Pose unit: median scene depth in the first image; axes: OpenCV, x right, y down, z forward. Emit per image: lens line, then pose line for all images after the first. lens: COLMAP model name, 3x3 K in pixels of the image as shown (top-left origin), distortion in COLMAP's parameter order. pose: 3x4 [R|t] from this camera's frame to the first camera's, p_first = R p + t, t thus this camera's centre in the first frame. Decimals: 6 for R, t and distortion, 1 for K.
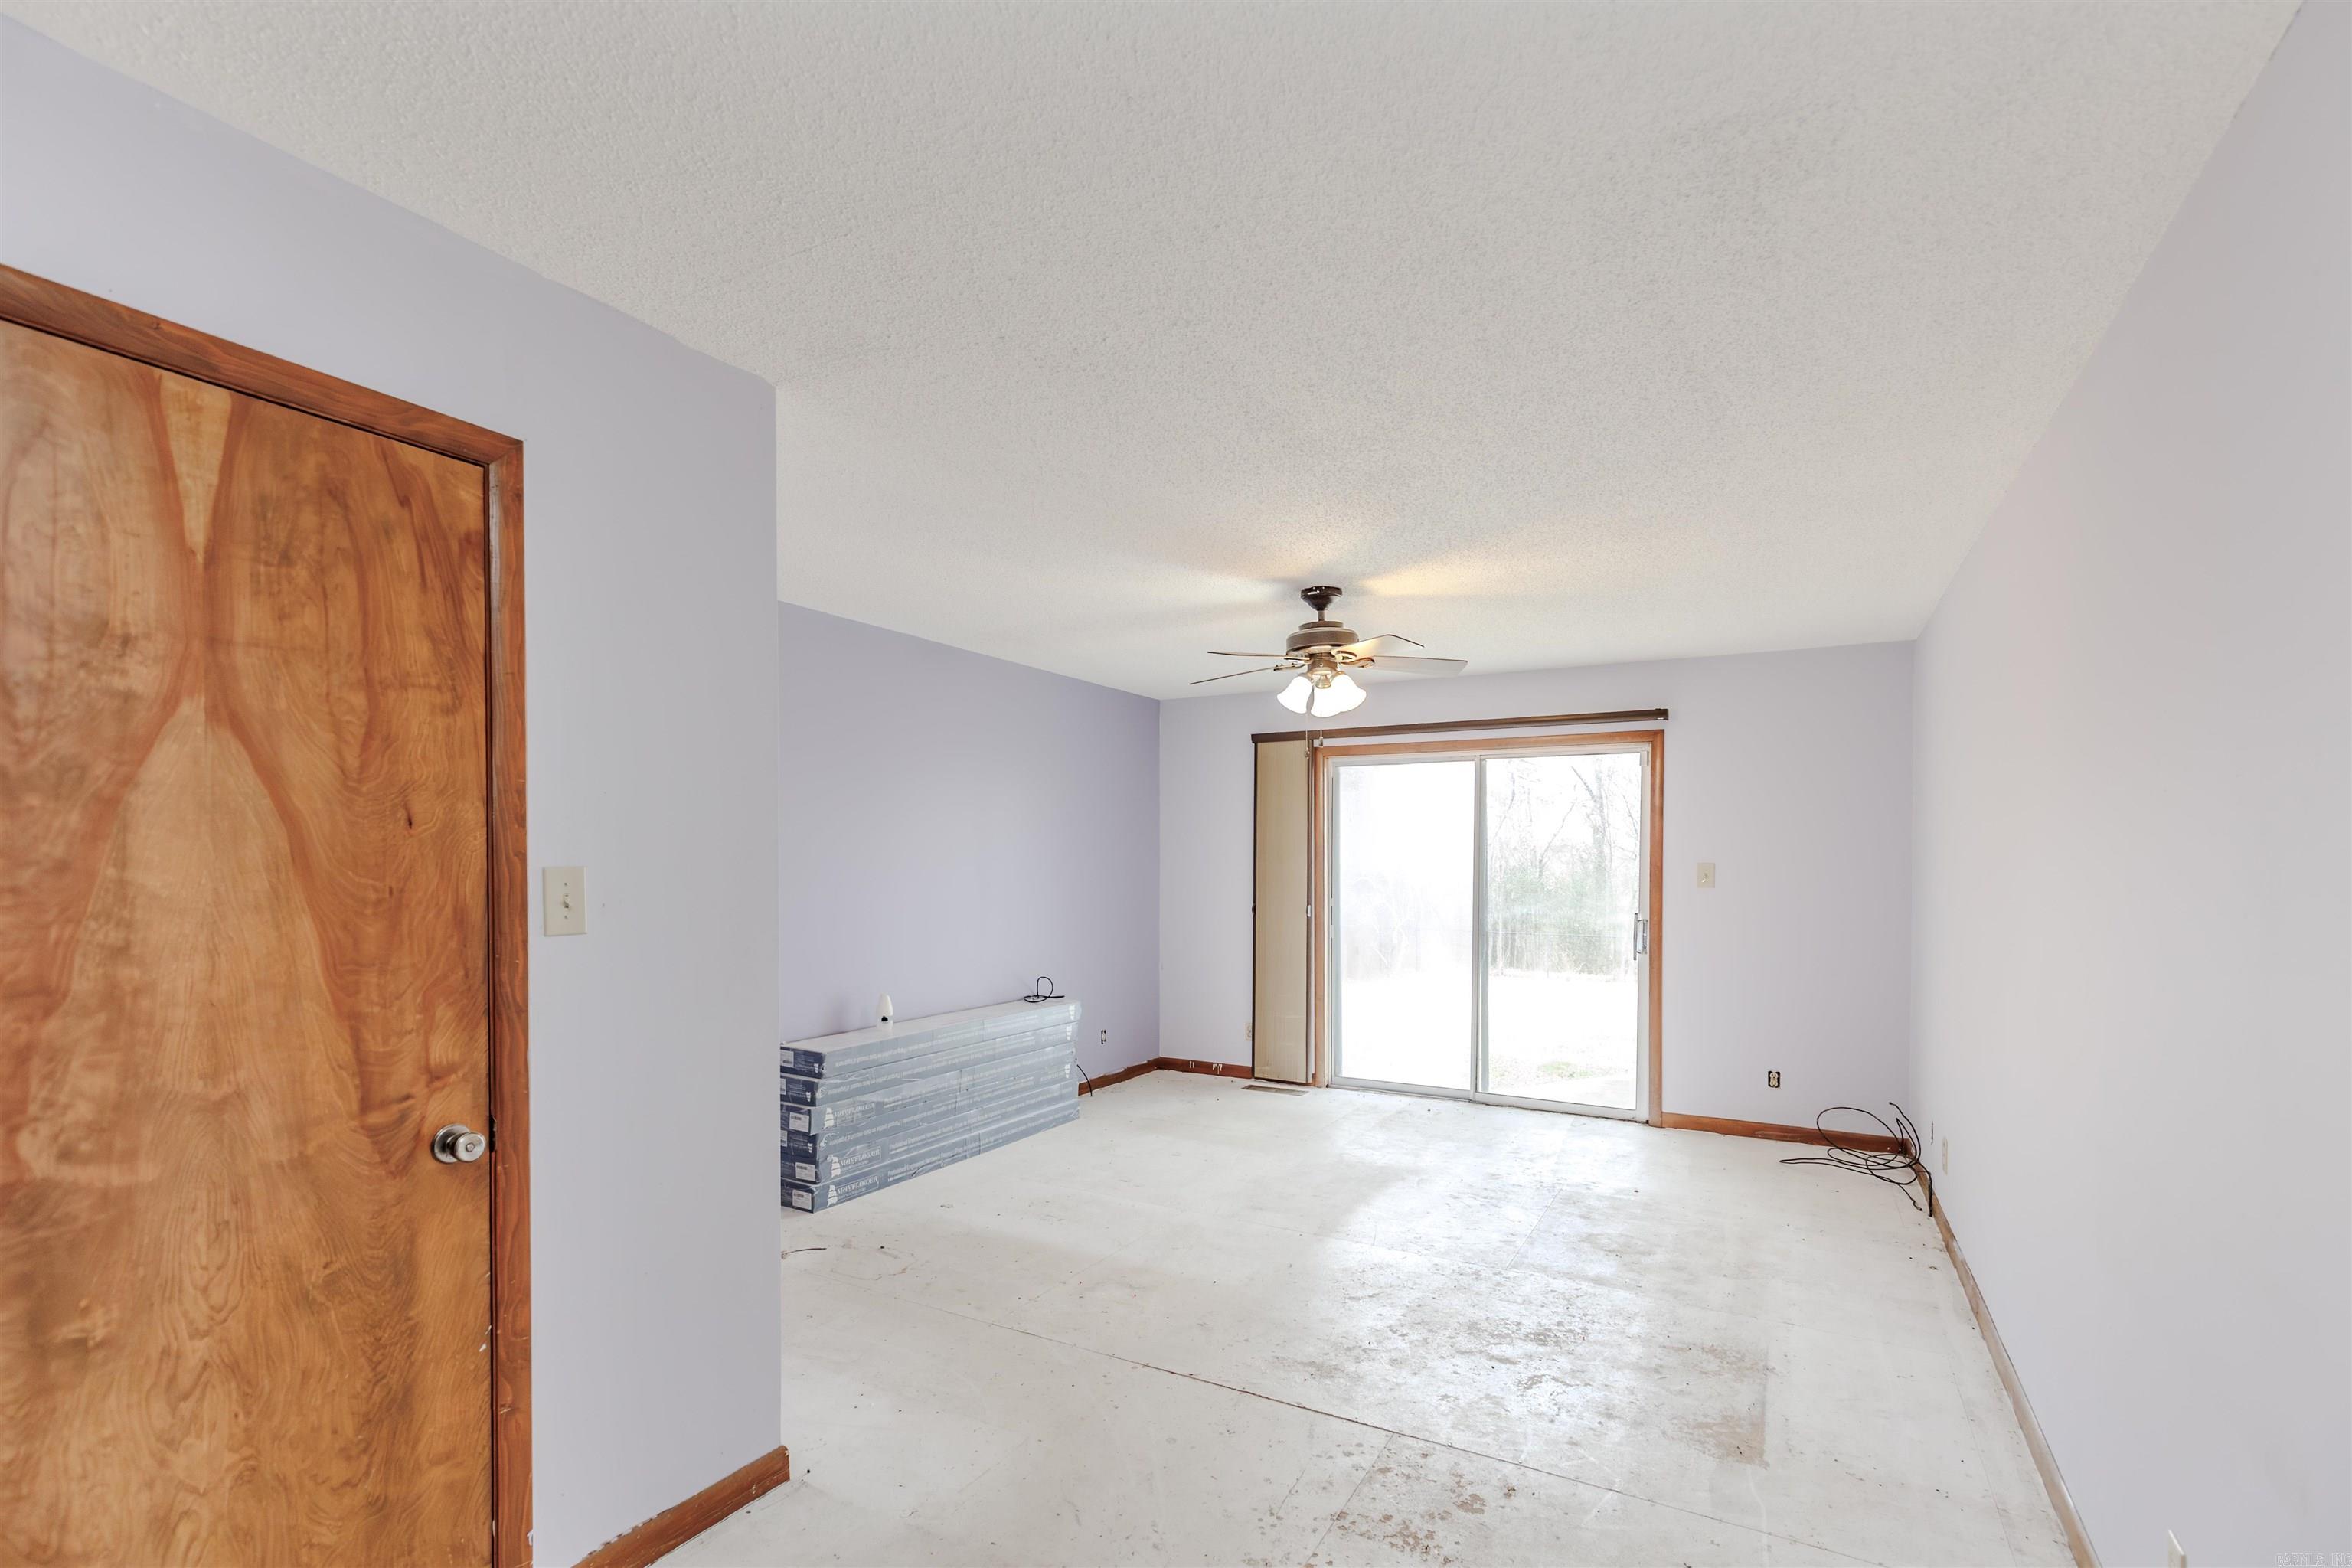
lens RADIAL K [[1066.0, 0, 1180.2], [0, 1066.0, 821.0], [0, 0, 1]] dist [0.001905, 0.000440]
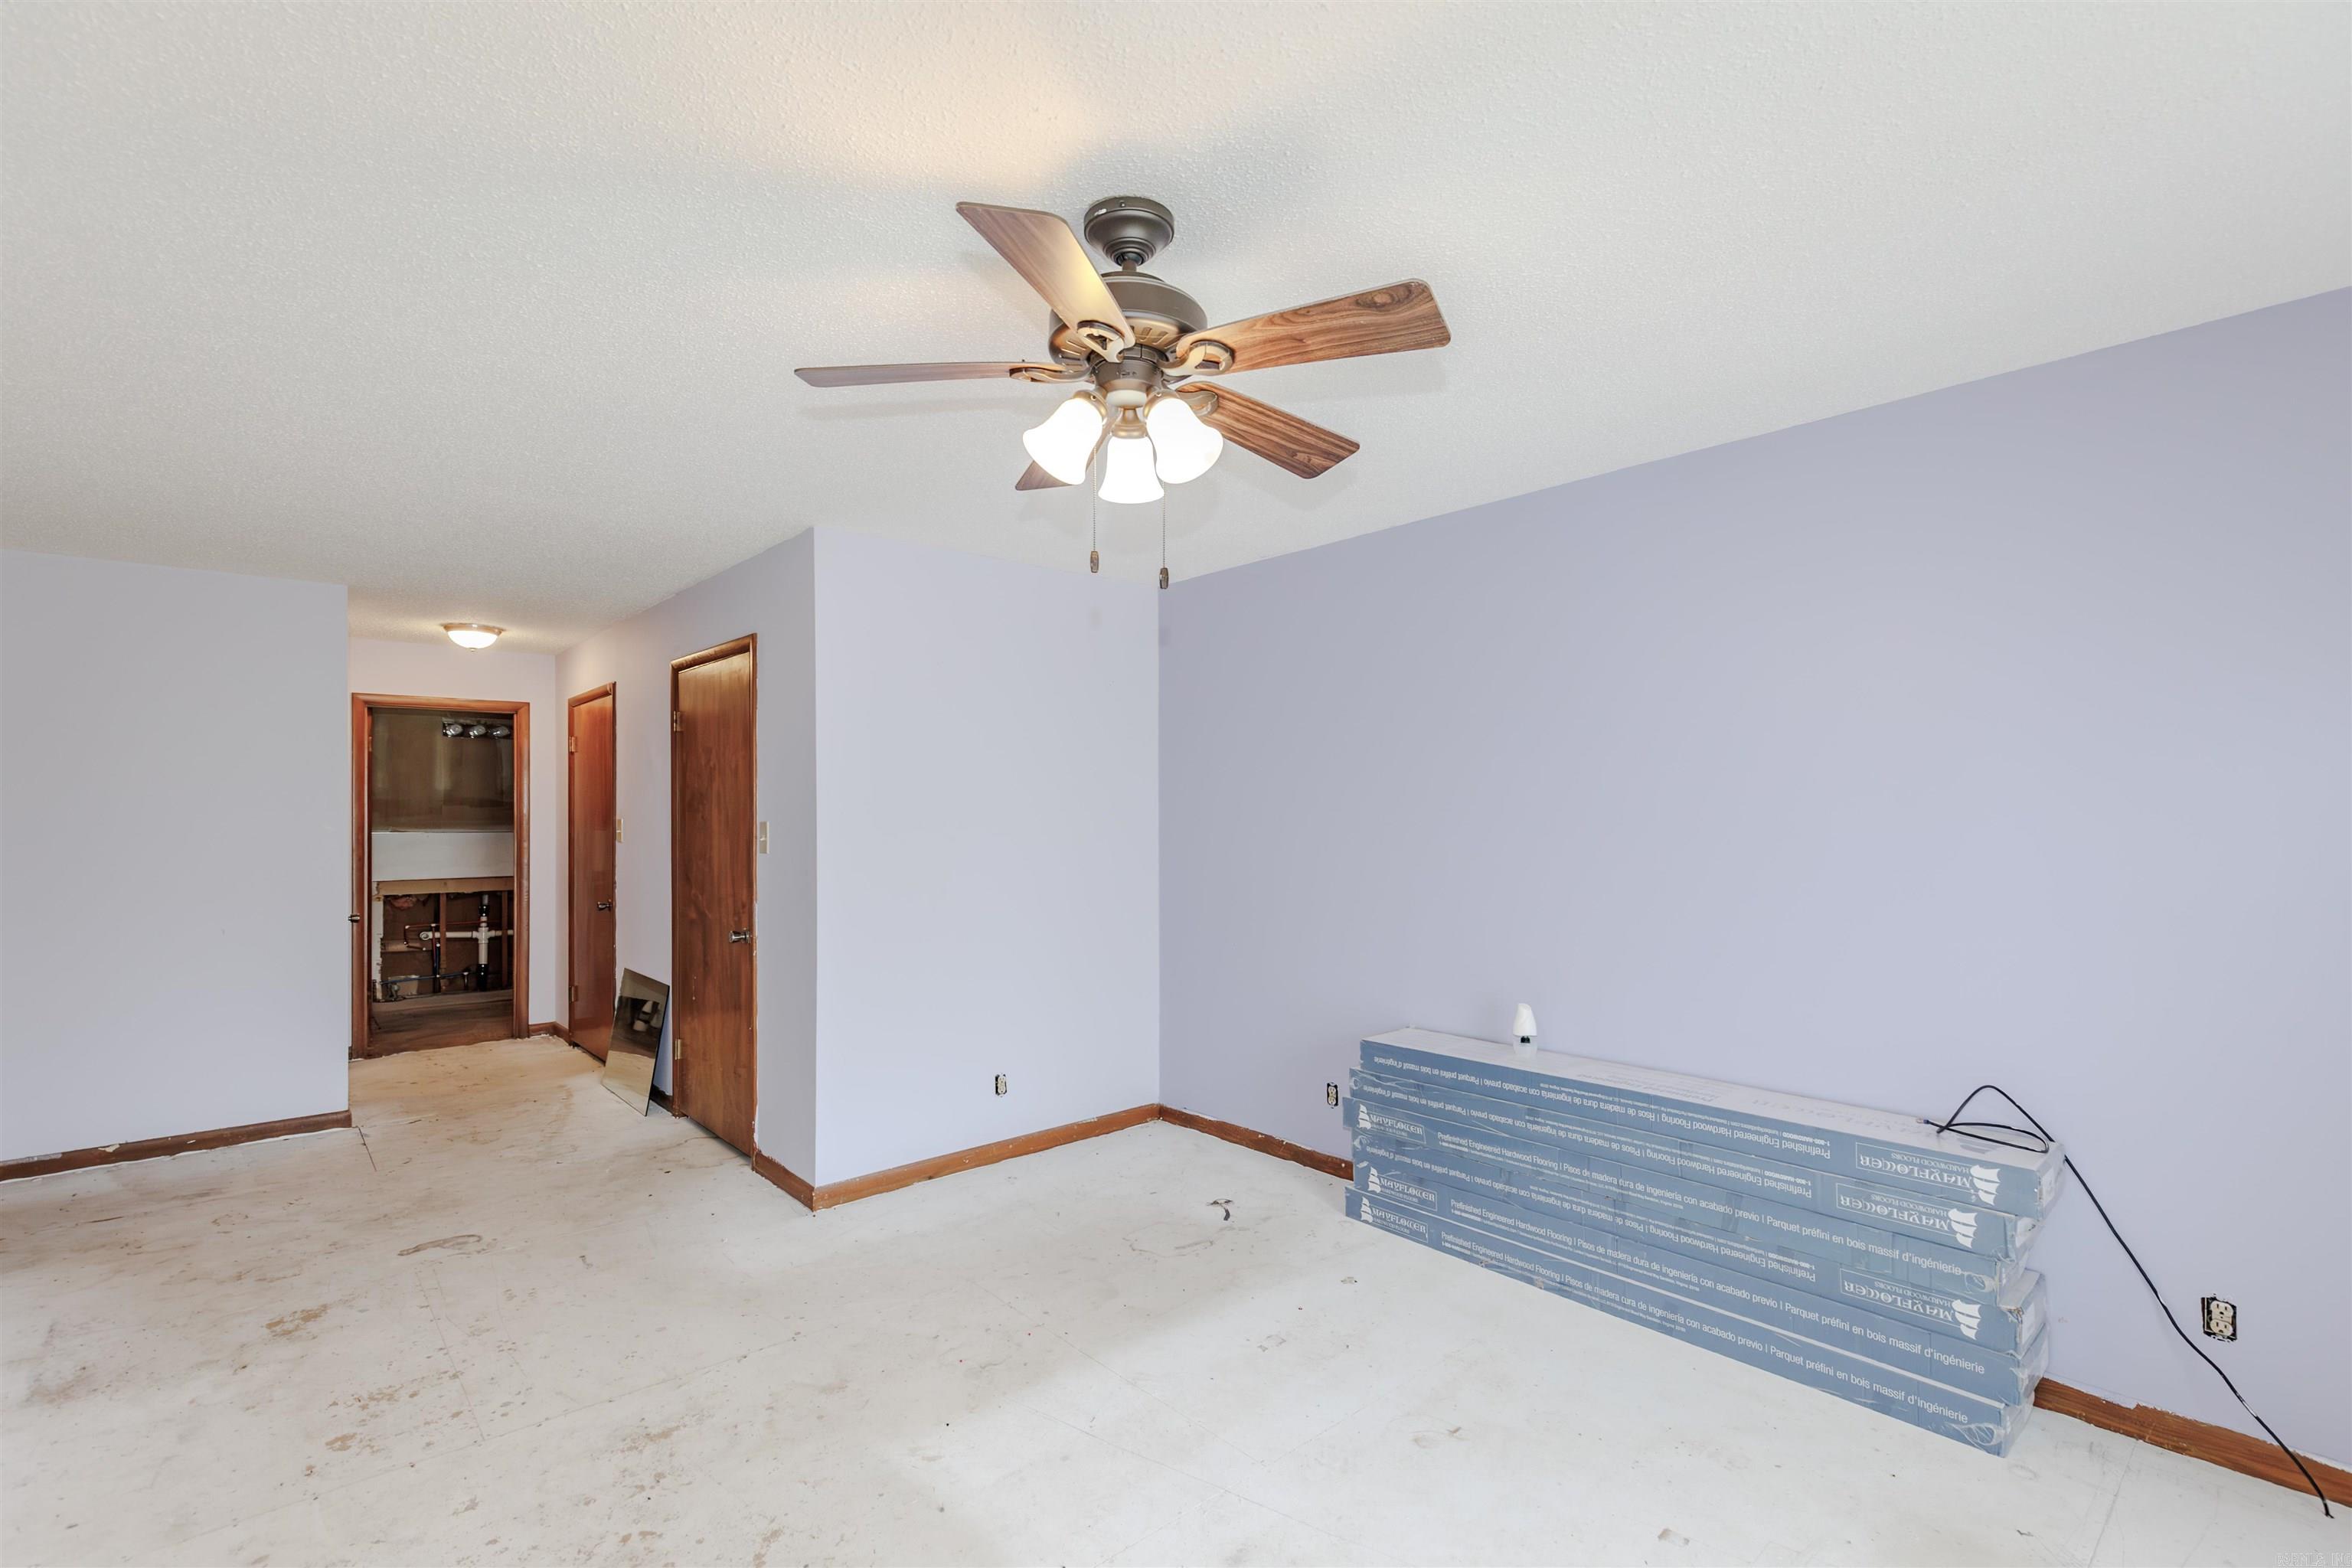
lens RADIAL K [[1066.0, 0, 1180.2], [0, 1066.0, 821.0], [0, 0, 1]] dist [0.001905, 0.000440]
pose [[-0.304558, 0.002218, -0.952491, 0.536655], [0.022599, 0.999733, -0.004898, 0.036560], [0.952226, -0.023017, -0.304527, 1.118182]]
